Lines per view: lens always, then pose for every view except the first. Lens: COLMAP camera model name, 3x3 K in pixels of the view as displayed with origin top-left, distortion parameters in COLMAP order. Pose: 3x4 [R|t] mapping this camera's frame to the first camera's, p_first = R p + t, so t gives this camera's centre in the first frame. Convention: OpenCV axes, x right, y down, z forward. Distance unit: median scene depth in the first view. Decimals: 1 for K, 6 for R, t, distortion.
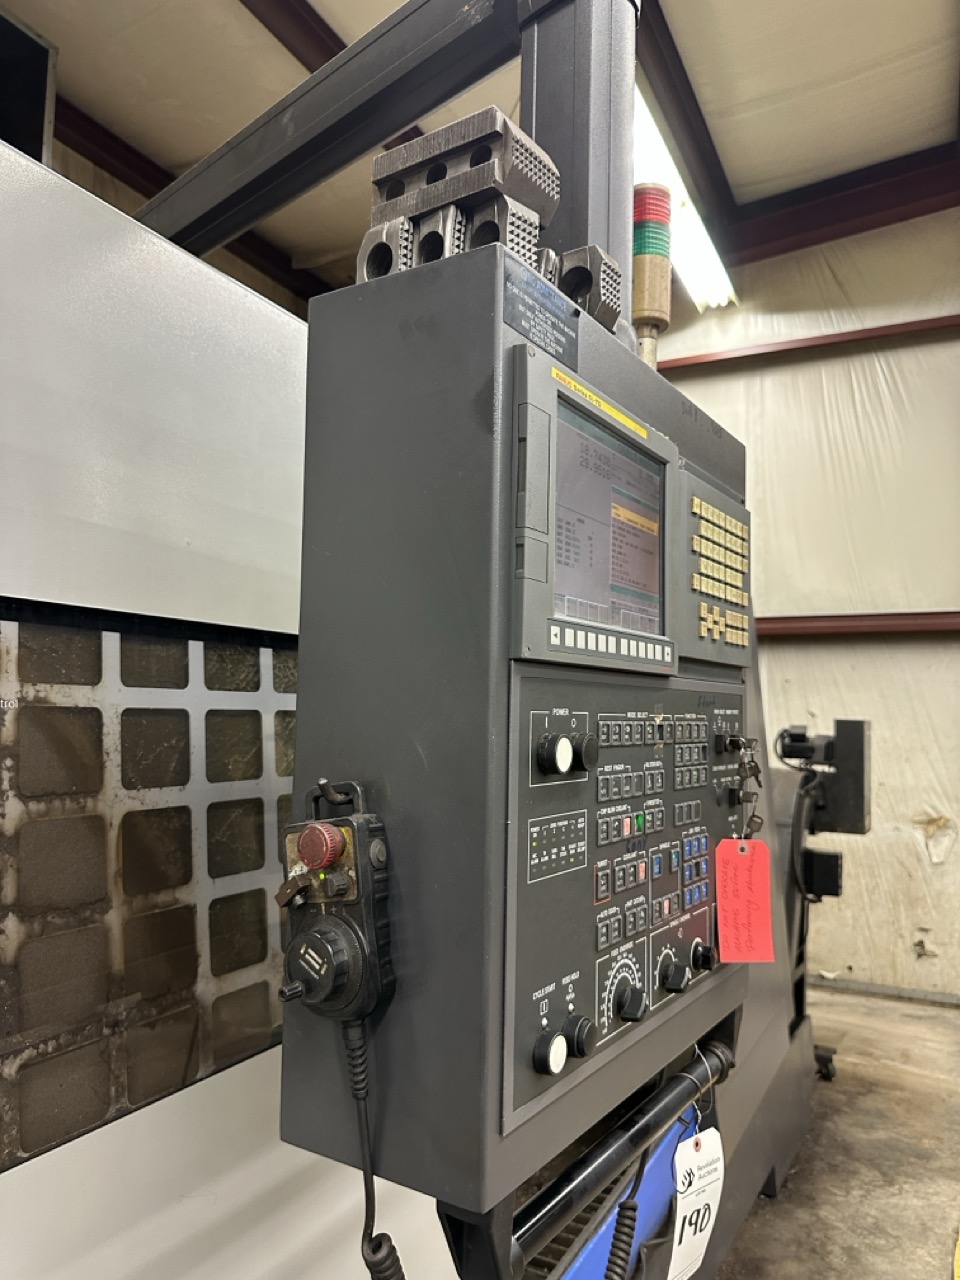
lens RADIAL K [[912.4, 0, 490.3], [0, 912.4, 637.6], [0, 0, 1]] dist [0.059289, -0.088356]
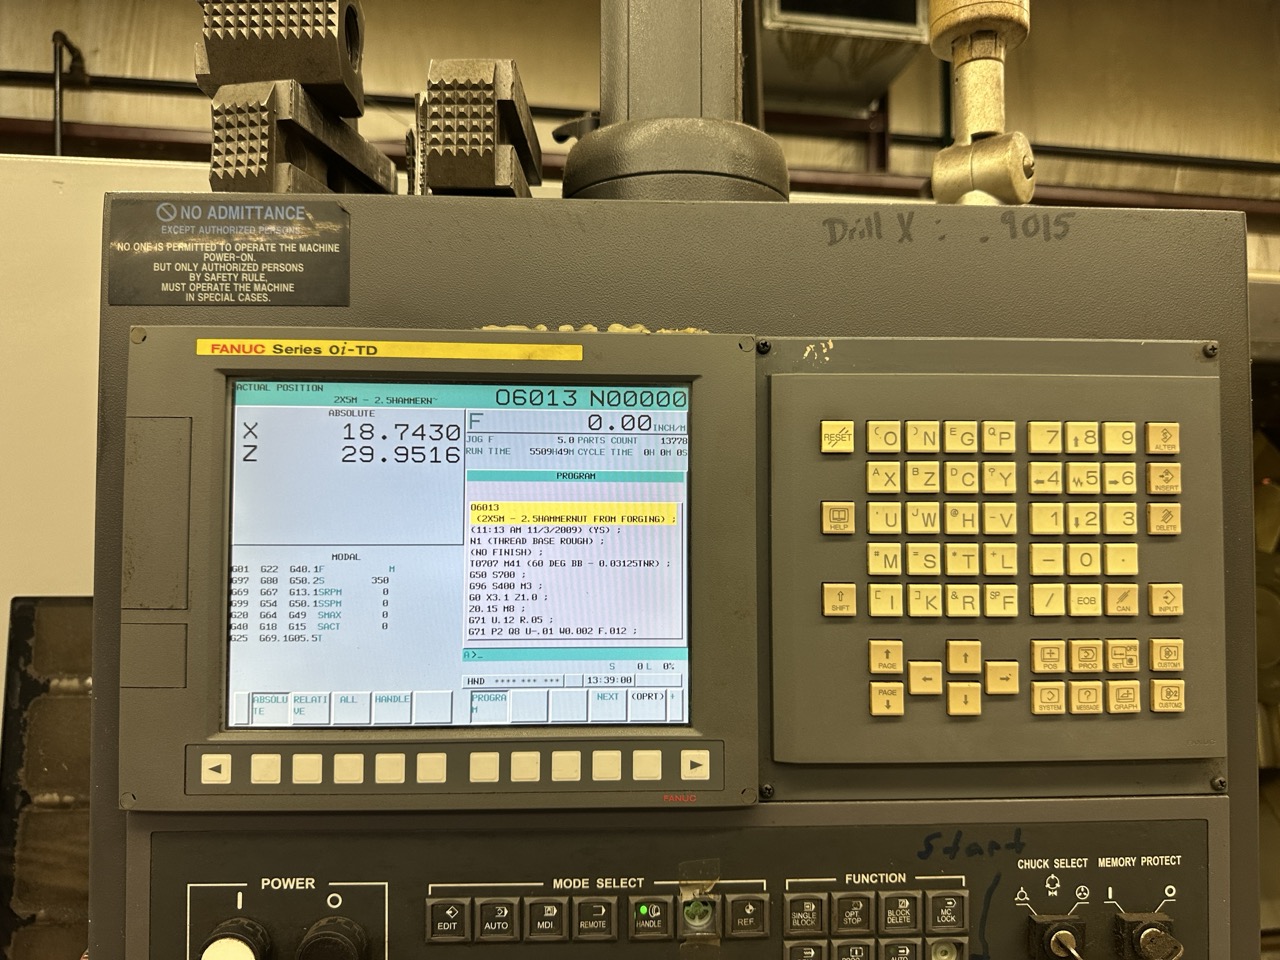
lens RADIAL K [[912.4, 0, 641.3], [0, 912.4, 477.8], [0, 0, 1]] dist [0.059289, -0.088356]
pose [[0.573815, -0.041901, -0.817913, 0.514045], [0.073917, 0.997264, 0.000768, -0.122472], [0.815643, -0.060898, 0.575342, 0.598048]]
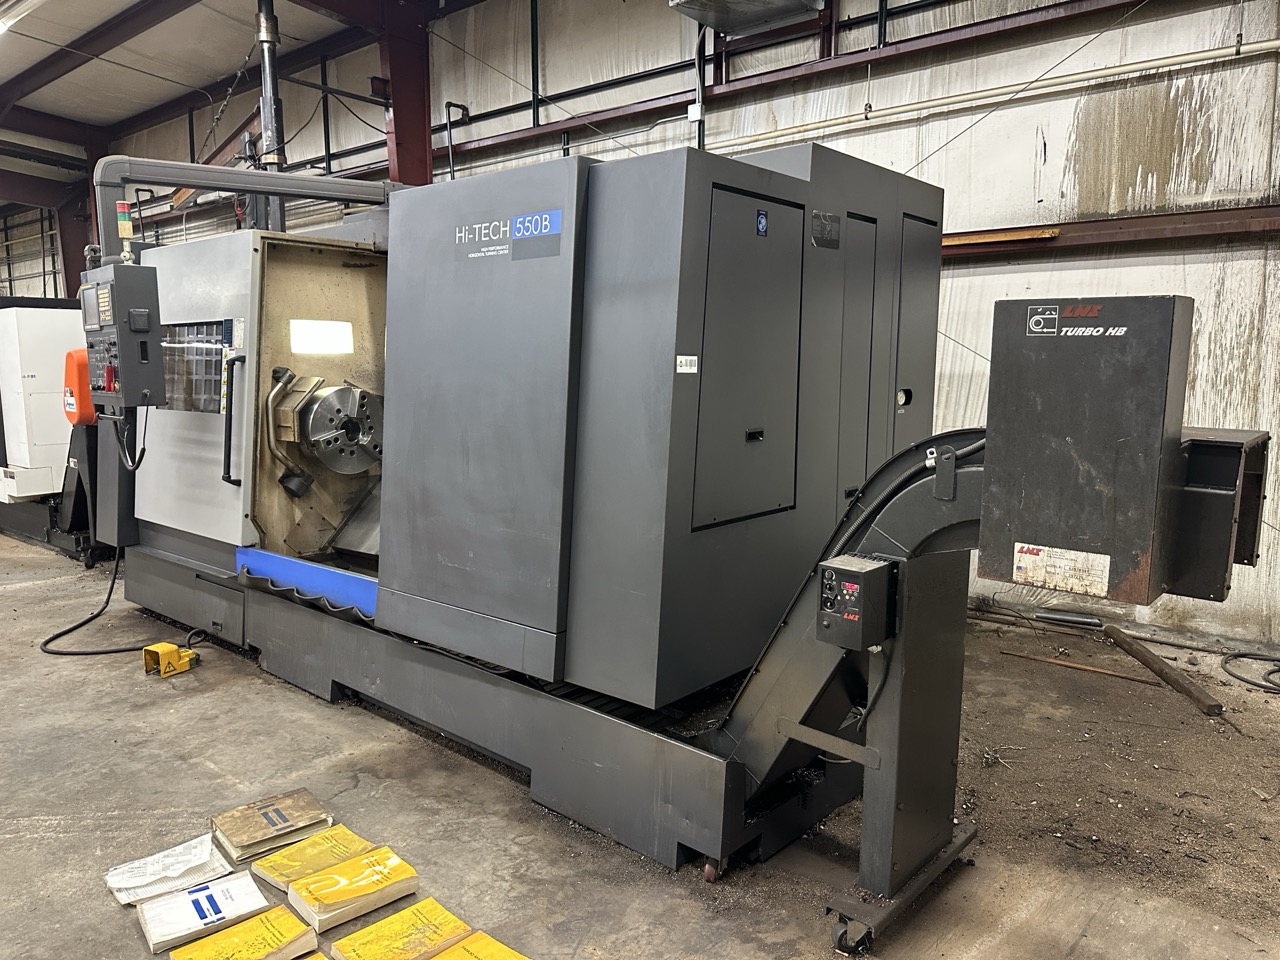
lens RADIAL K [[912.4, 0, 643.5], [0, 912.4, 483.3], [0, 0, 1]] dist [0.059289, -0.088356]
pose [[-0.239547, 0.111532, -0.964457, 3.937719], [0.078973, 0.992326, 0.095140, 0.556242], [0.967667, -0.053375, -0.246517, 4.469626]]
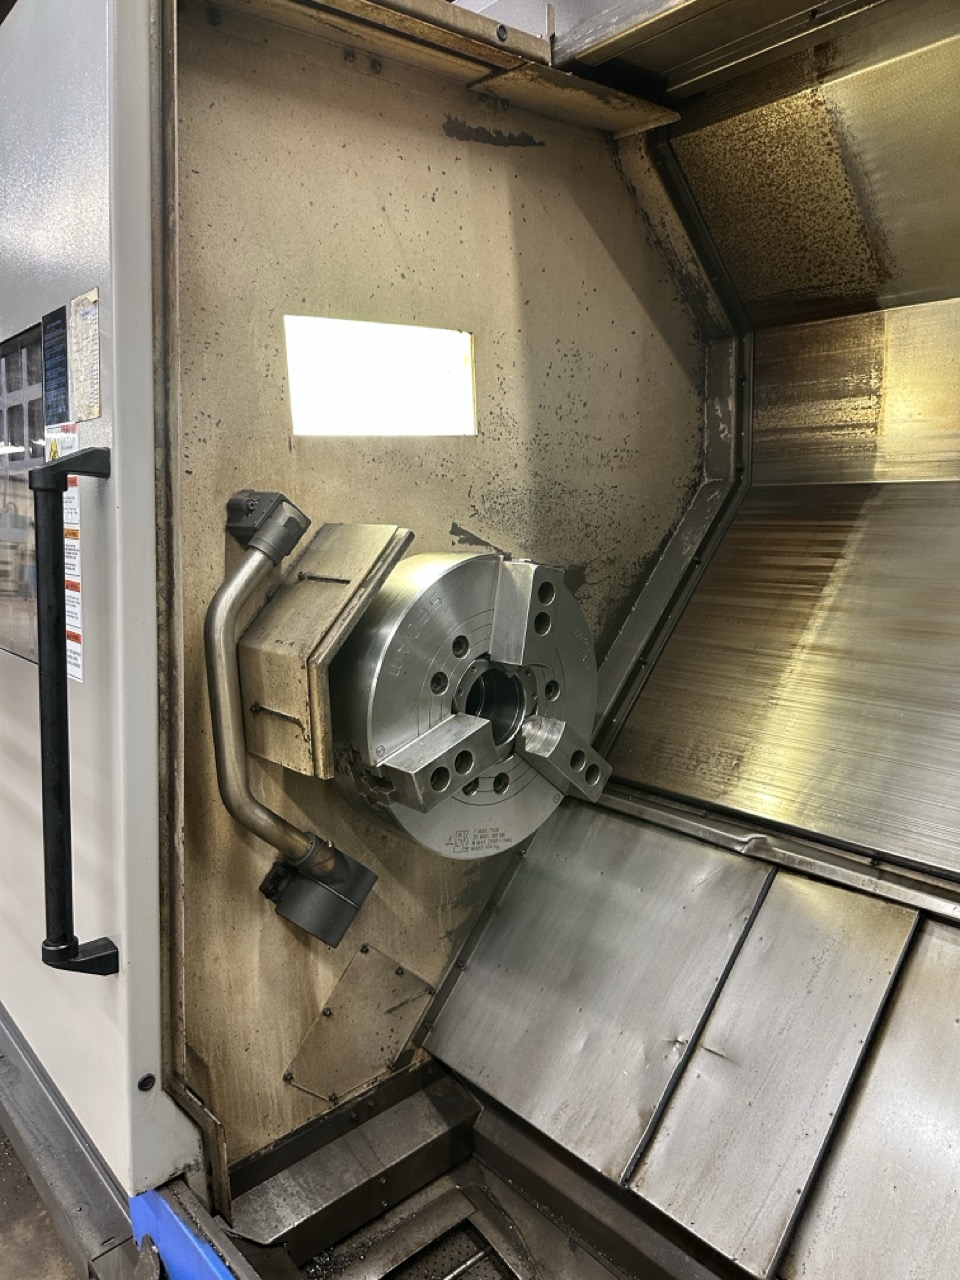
lens RADIAL K [[912.4, 0, 466.3], [0, 912.4, 637.6], [0, 0, 1]] dist [0.059289, -0.088356]
pose [[-0.384295, 0.163822, -0.908559, 0.833248], [0.113609, 0.985042, 0.129560, 0.334565], [0.916194, -0.053431, -0.397158, 2.293161]]
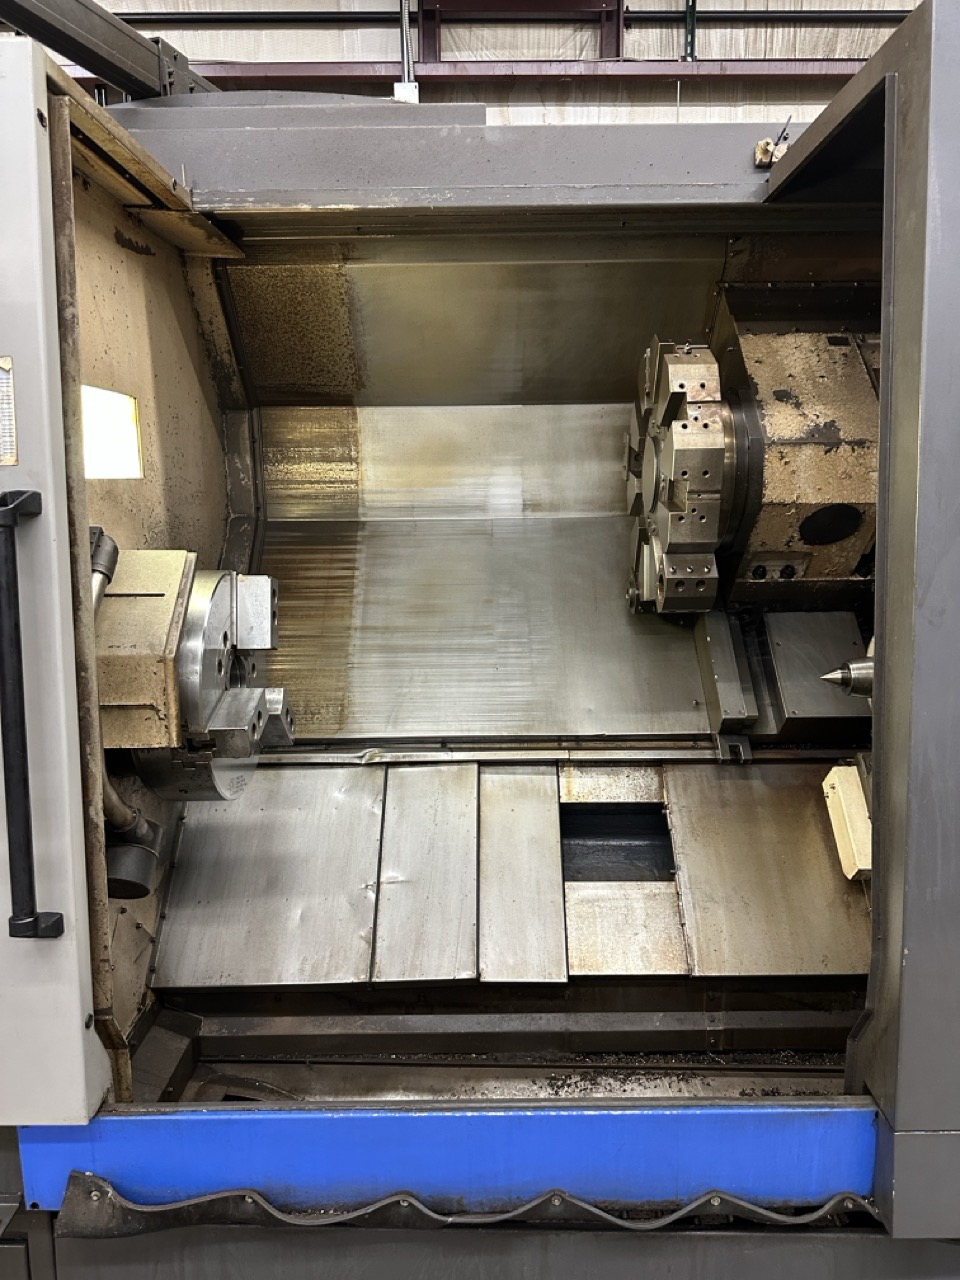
lens RADIAL K [[912.4, 0, 482.9], [0, 912.4, 644.8], [0, 0, 1]] dist [0.059289, -0.088356]
pose [[0.442942, 0.135604, -0.886236, 1.433278], [0.095385, 0.975758, 0.196975, 0.226249], [0.891462, -0.171782, 0.419269, 1.474799]]
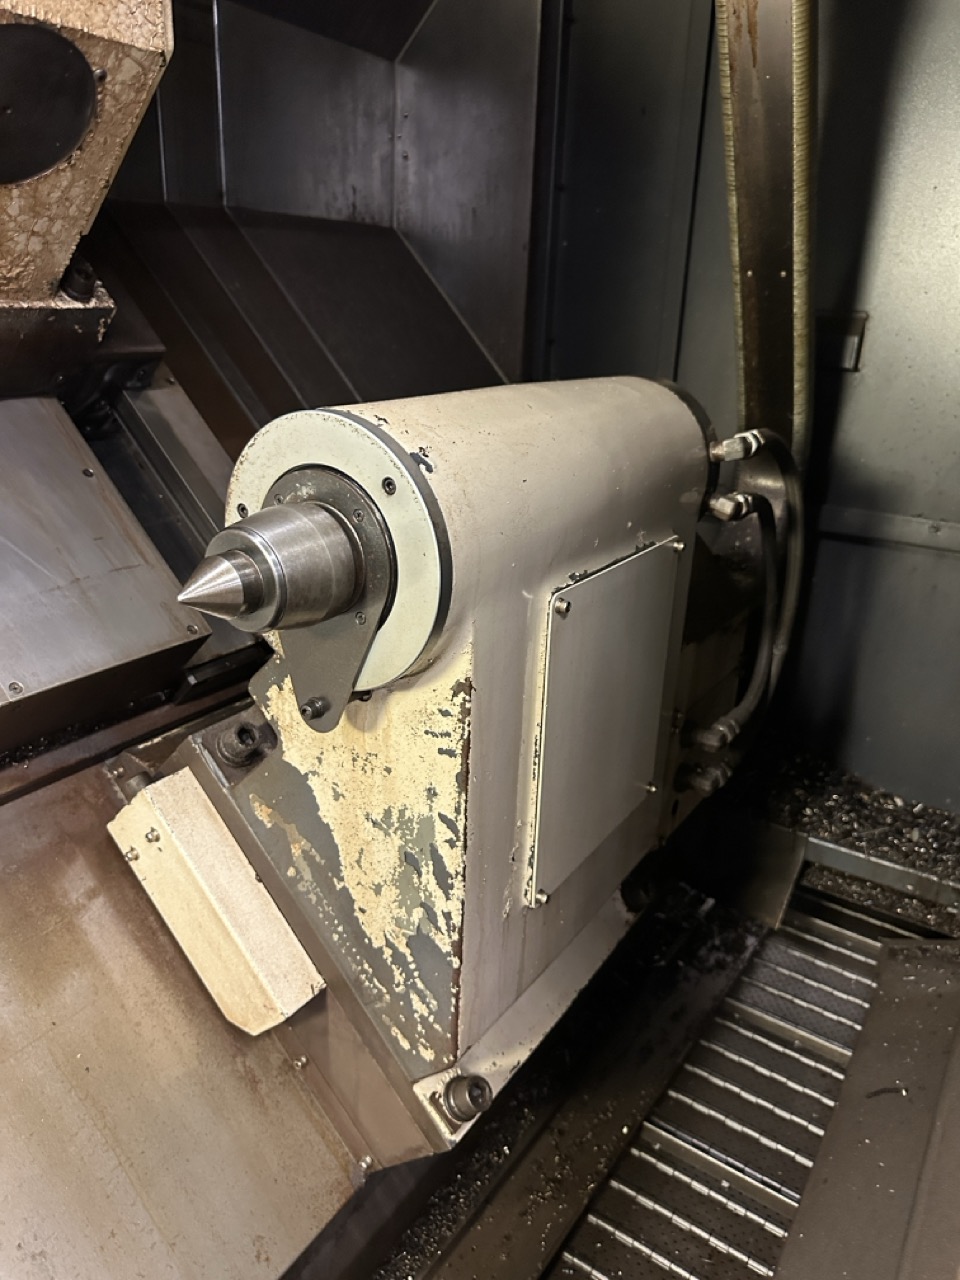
lens RADIAL K [[912.4, 0, 484.1], [0, 912.4, 649.3], [0, 0, 1]] dist [0.059289, -0.088356]
pose [[0.994322, 0.052932, -0.092318, 0.356138], [-0.007927, 0.901950, 0.431767, 0.501020], [0.106120, -0.428583, 0.897248, 2.343254]]
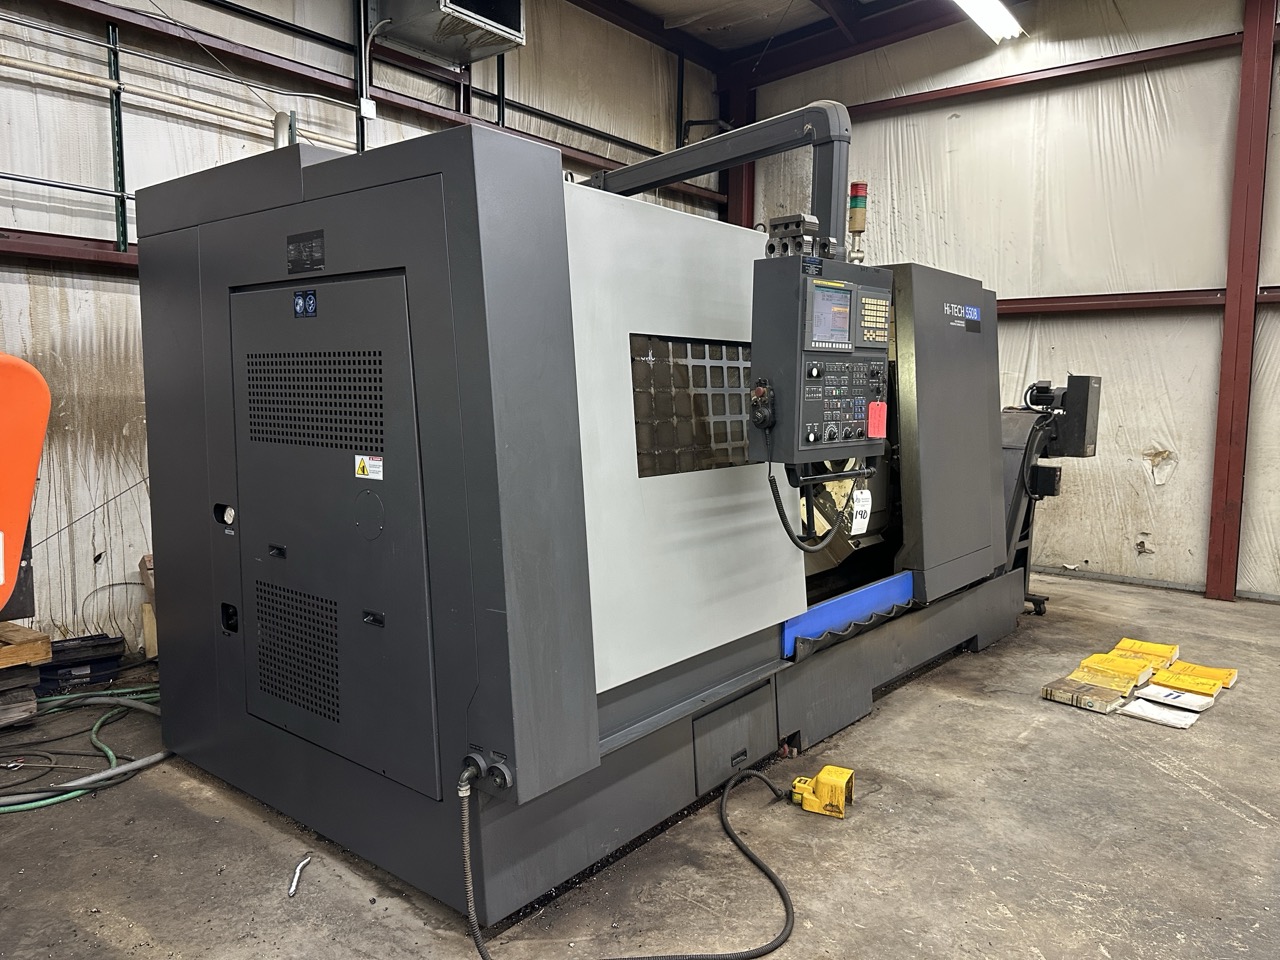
lens RADIAL K [[912.4, 0, 634.4], [0, 912.4, 483.1], [0, 0, 1]] dist [0.059289, -0.088356]
pose [[0.978776, 0.012931, -0.204525, 0.093855], [0.025632, 0.982446, 0.184777, -0.121790], [0.203324, -0.186098, 0.961263, -2.351492]]
